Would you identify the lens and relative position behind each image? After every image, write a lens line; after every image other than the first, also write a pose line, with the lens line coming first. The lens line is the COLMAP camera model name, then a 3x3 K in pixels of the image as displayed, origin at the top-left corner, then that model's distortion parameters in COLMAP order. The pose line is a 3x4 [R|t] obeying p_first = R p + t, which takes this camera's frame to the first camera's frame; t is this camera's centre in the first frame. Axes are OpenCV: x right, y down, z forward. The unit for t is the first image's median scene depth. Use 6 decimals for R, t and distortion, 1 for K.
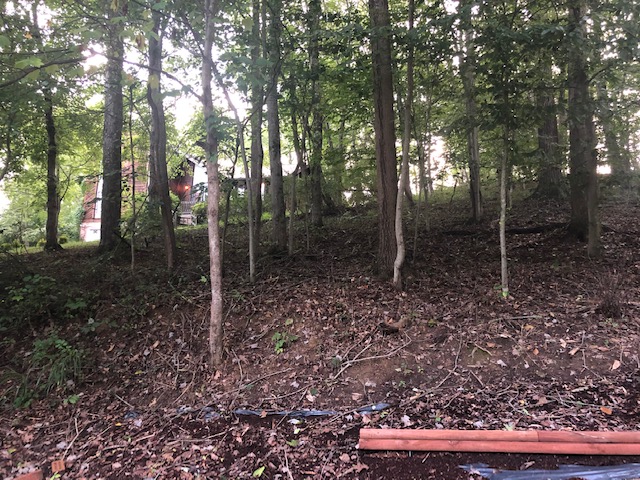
lens RADIAL K [[526.2, 0, 328.0], [0, 526.2, 236.6], [0, 0, 1]] dist [0.034828, -0.038572]
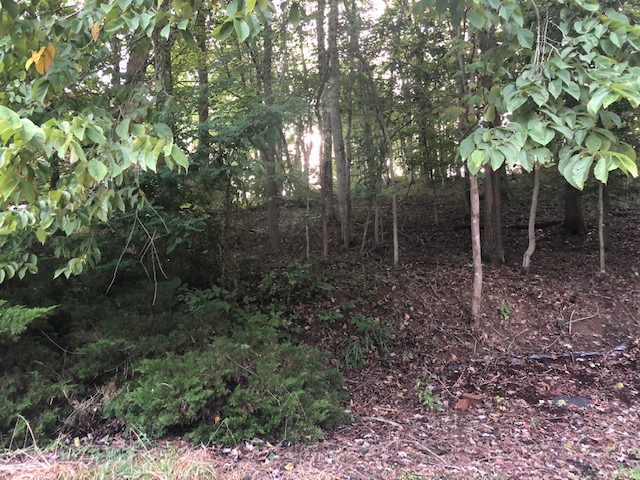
lens RADIAL K [[526.2, 0, 328.0], [0, 526.2, 236.6], [0, 0, 1]] dist [0.034828, -0.038572]
pose [[0.956151, 0.011130, 0.292664, -0.915182], [-0.018966, 0.999533, 0.023952, -0.016808], [-0.292261, -0.028452, 0.955915, -0.165369]]
